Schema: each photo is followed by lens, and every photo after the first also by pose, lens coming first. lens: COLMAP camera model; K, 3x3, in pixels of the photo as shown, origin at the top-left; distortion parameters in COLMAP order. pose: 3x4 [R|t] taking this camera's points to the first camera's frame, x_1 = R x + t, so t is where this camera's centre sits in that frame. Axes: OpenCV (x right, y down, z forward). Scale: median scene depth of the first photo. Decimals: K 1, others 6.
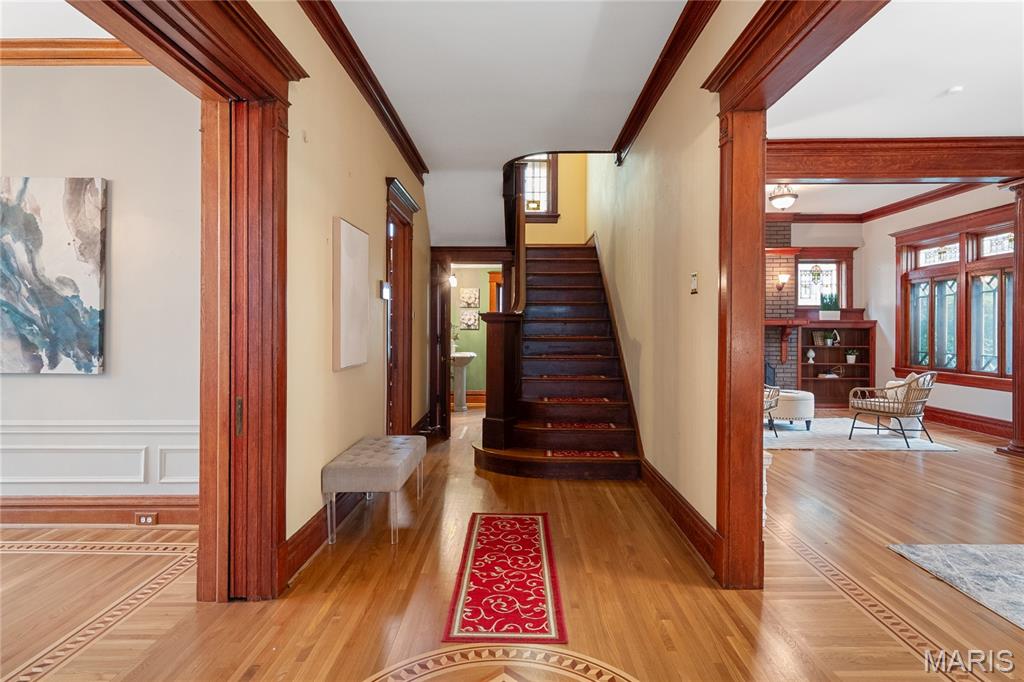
lens RADIAL K [[564.4, 0, 514.3], [0, 564.4, 330.5], [0, 0, 1]] dist [0.003600, 0.000589]
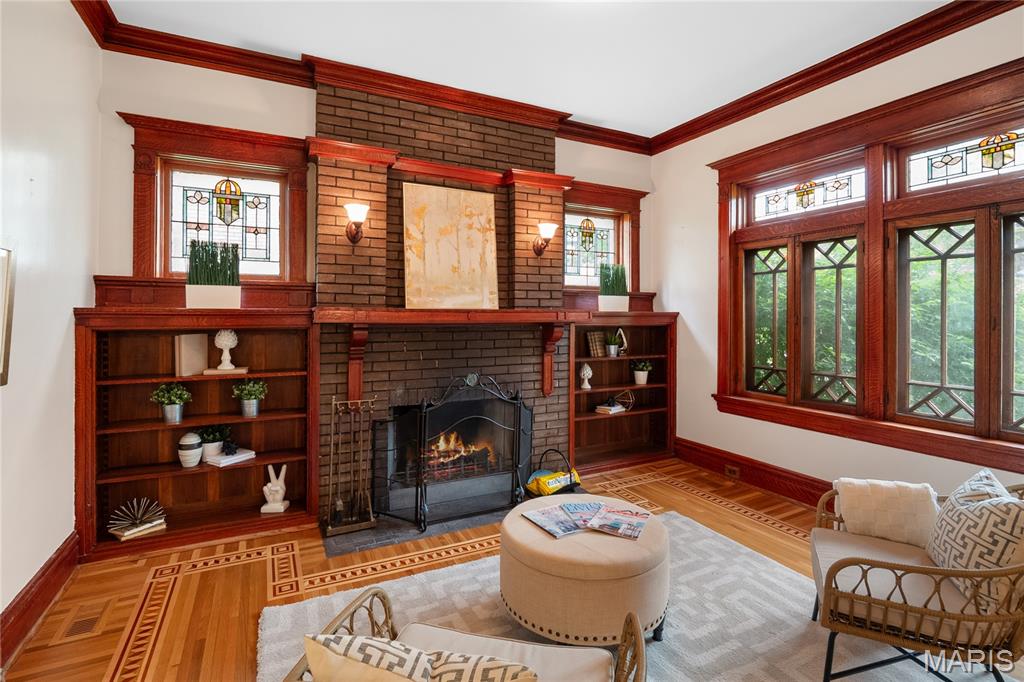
lens RADIAL K [[491.3, 0, 506.7], [0, 491.3, 309.1], [0, 0, 1]] dist [-0.001081, -0.002986]
pose [[0.892437, 0.004498, 0.451150, 0.237959], [0.003603, 0.999847, -0.017096, -0.013208], [-0.451158, 0.016883, 0.892284, 0.607776]]
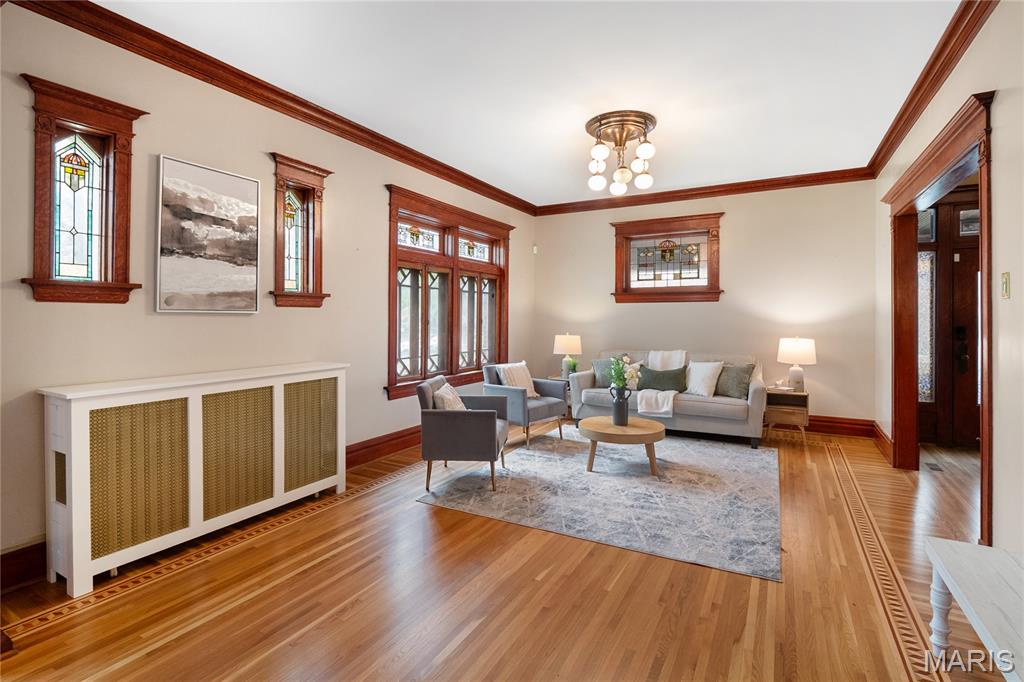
lens RADIAL K [[491.3, 0, 509.8], [0, 491.3, 321.2], [0, 0, 1]] dist [-0.001081, -0.002986]
pose [[-0.885643, -0.007176, 0.464310, 0.260459], [-0.000767, 0.999902, 0.013991, -0.018700], [-0.464365, 0.012035, -0.885562, 1.358913]]
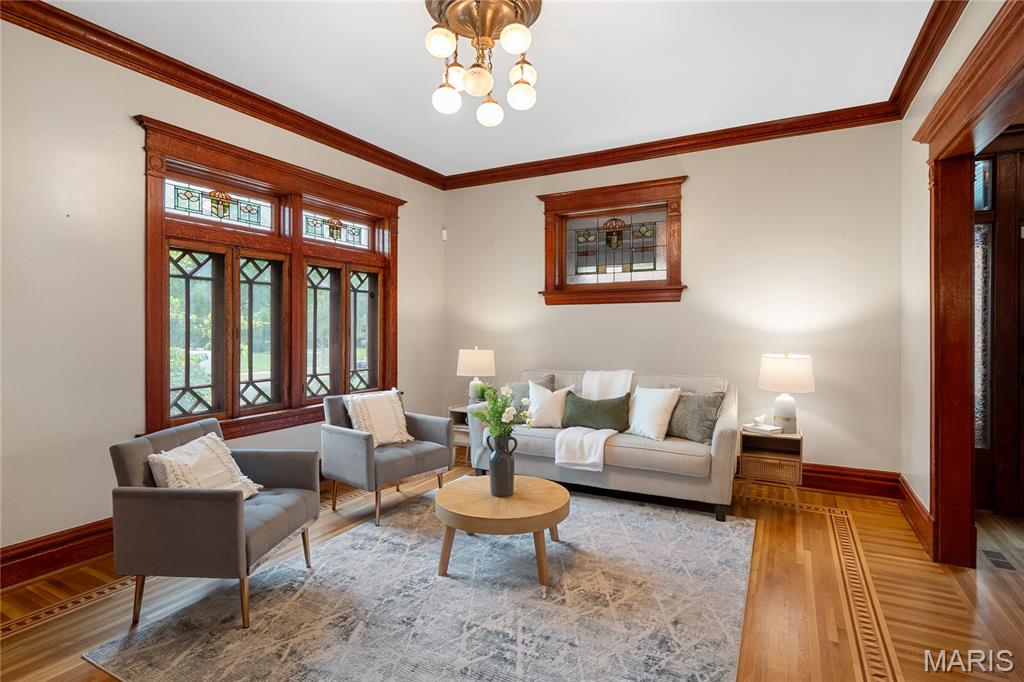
lens RADIAL K [[518.8, 0, 509.2], [0, 518.8, 336.3], [0, 0, 1]] dist [-0.001060, 0.000947]
pose [[-0.889804, -0.006954, 0.456289, 0.235256], [0.004653, 0.999694, 0.024309, -0.015488], [-0.456318, 0.023753, -0.889500, 1.144120]]
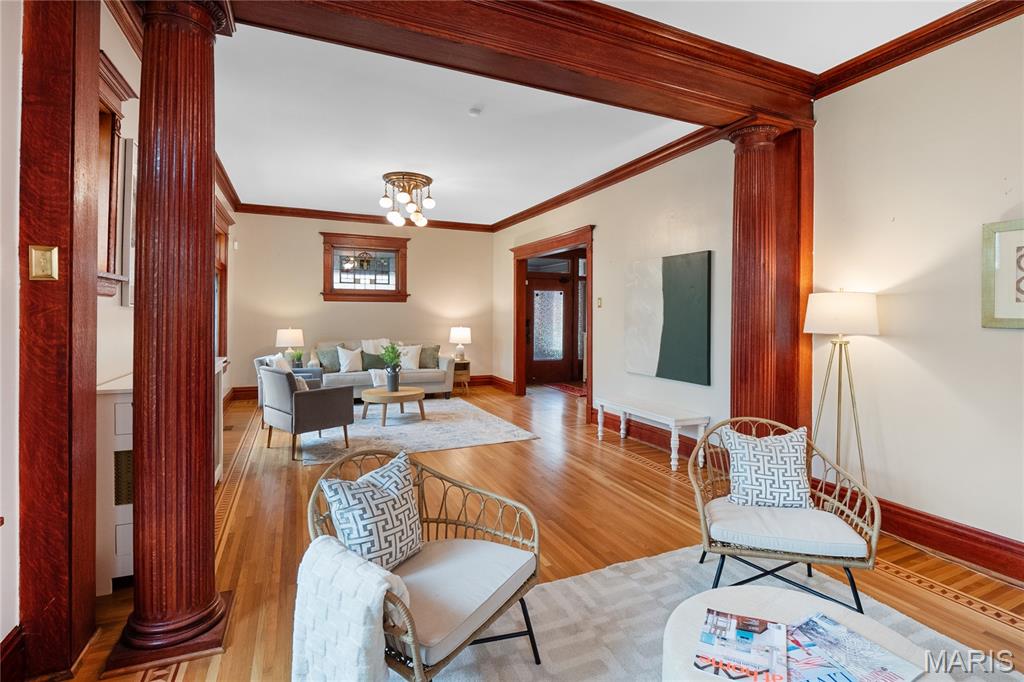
lens RADIAL K [[491.3, 0, 523.9], [0, 491.3, 313.4], [0, 0, 1]] dist [-0.001081, -0.002986]
pose [[-0.901232, -0.010062, -0.433219, 0.537406], [-0.011799, 0.999930, 0.001322, -0.019437], [0.433175, 0.006303, -0.901288, 1.571131]]
